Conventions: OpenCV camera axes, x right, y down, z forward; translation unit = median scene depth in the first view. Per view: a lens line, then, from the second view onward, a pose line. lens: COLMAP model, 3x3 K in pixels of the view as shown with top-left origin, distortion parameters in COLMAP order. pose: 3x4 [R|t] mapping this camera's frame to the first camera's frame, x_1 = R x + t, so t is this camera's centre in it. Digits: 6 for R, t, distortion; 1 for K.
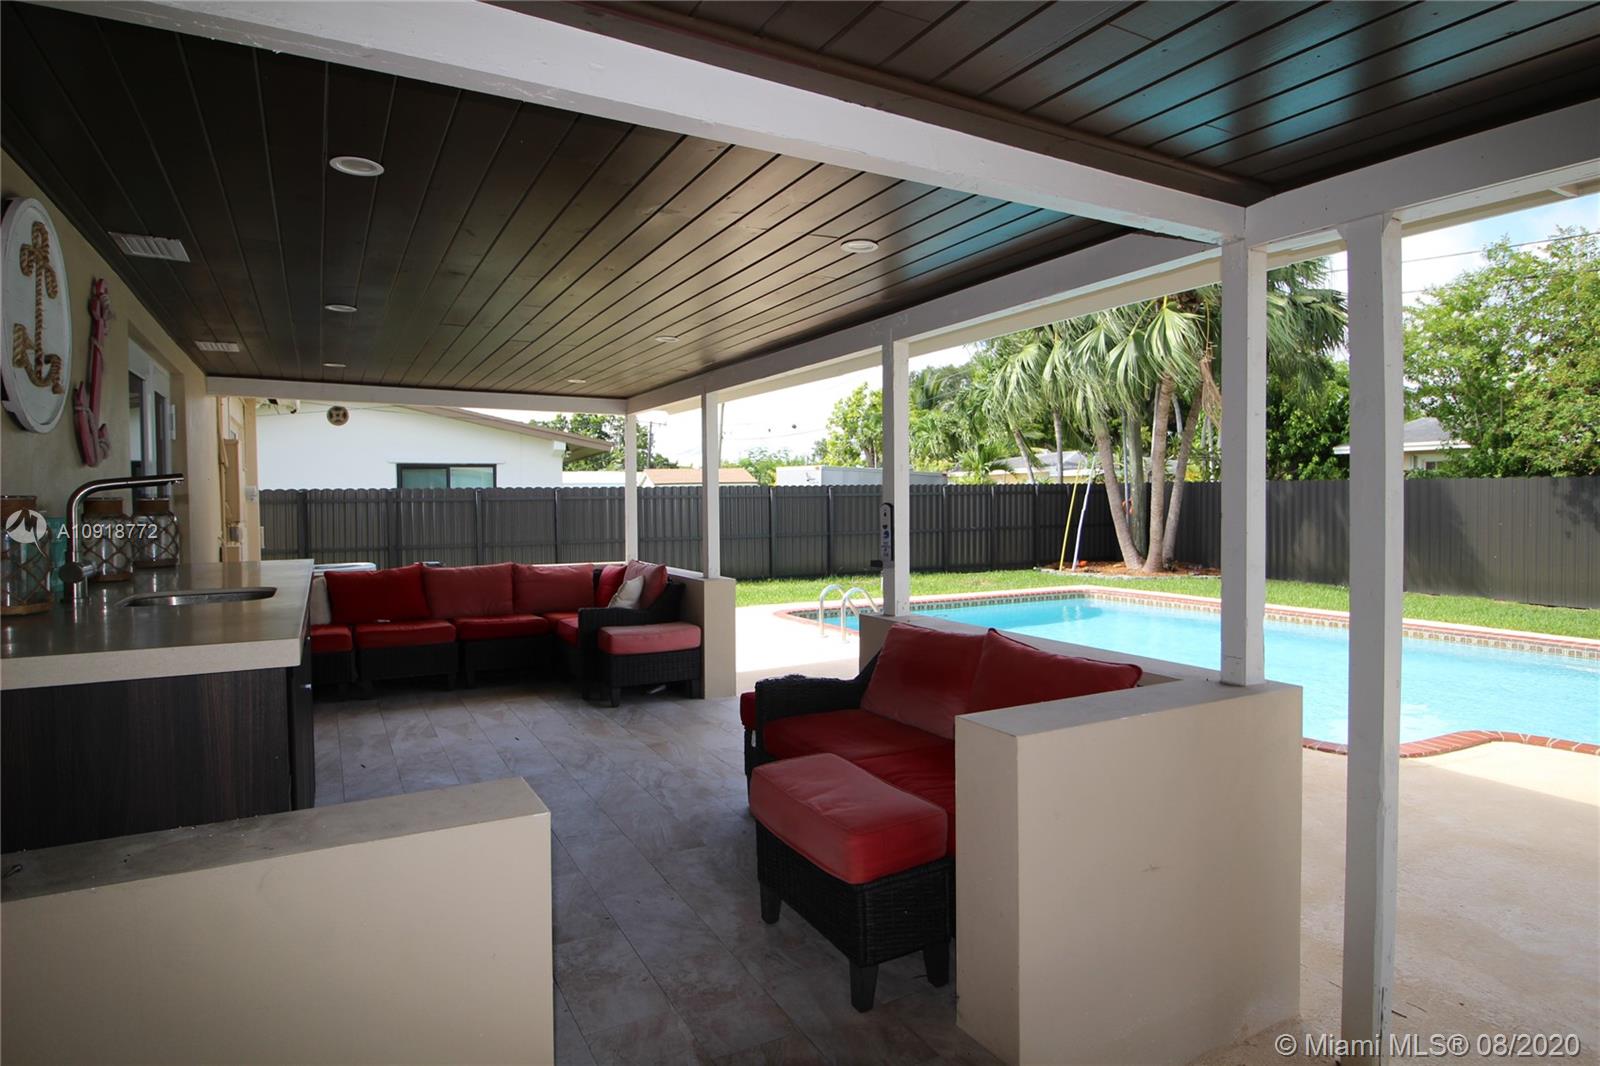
lens RADIAL K [[877.0, 0, 801.6], [0, 877.0, 525.1], [0, 0, 1]] dist [-0.005754, -0.001497]
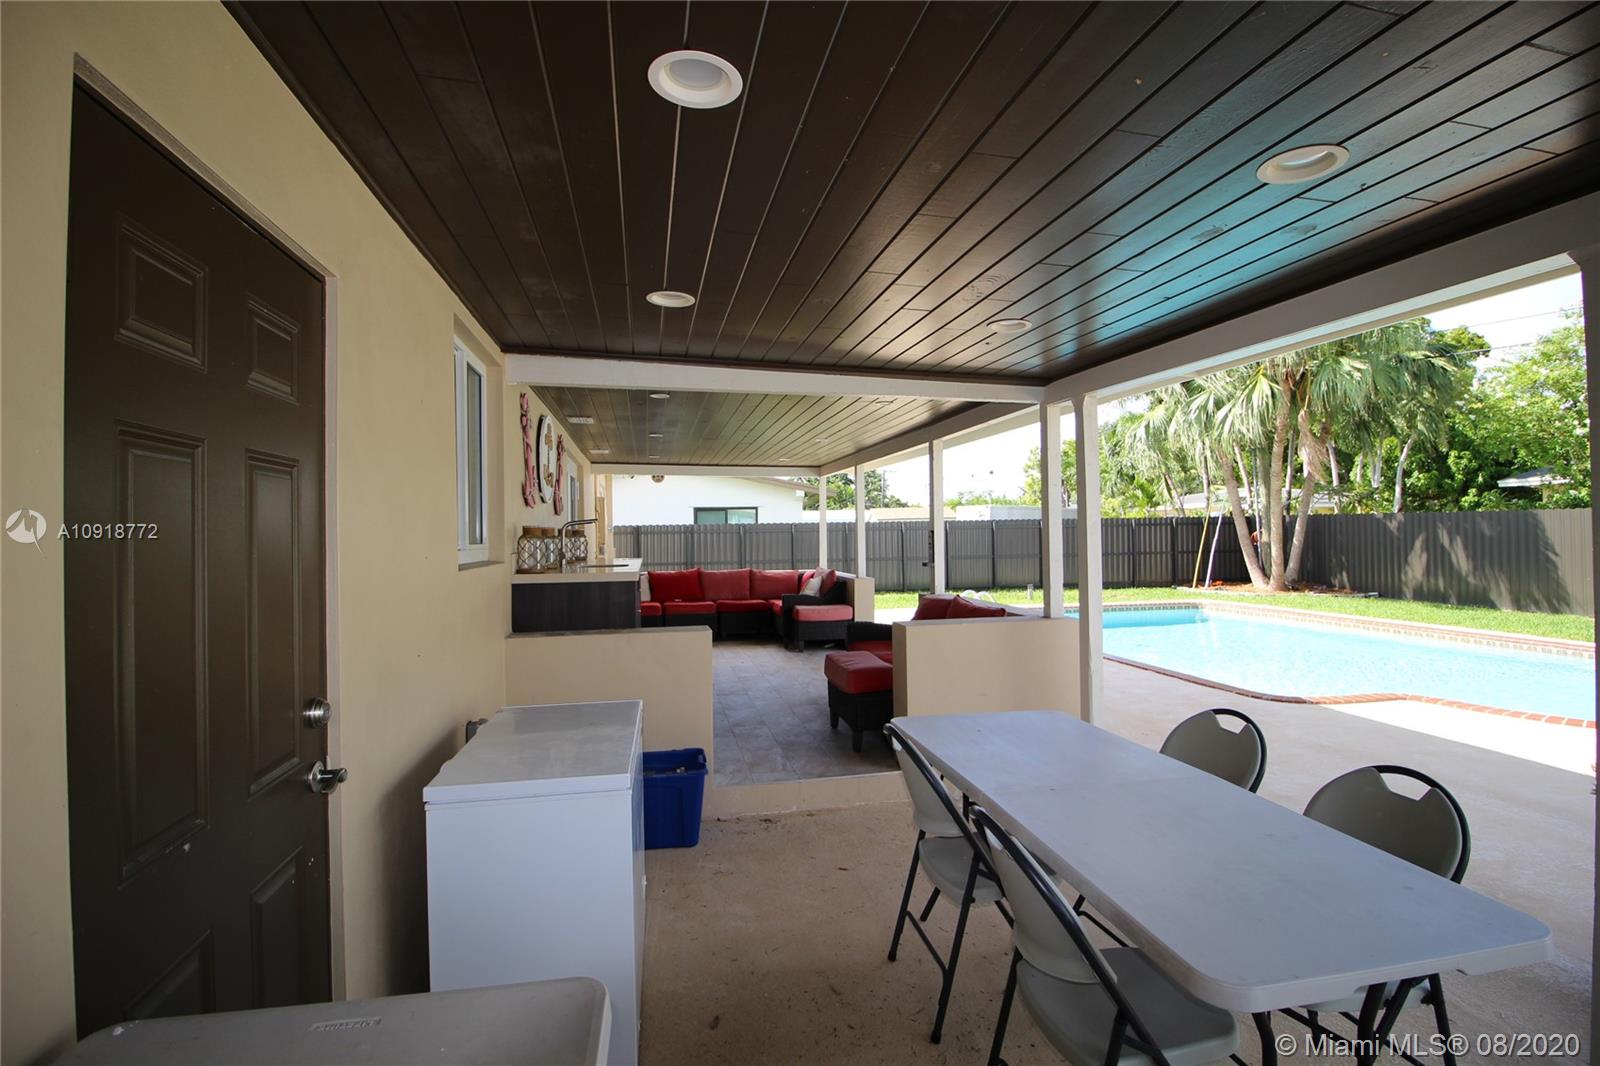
lens RADIAL K [[753.3, 0, 800.0], [0, 753.3, 533.0], [0, 0, 1]] dist [-0.000466, -0.000585]
pose [[0.954836, -0.003979, -0.297107, 0.087120], [-0.004610, 0.999592, -0.028204, 0.007274], [0.297098, 0.028300, 0.954428, -0.157052]]
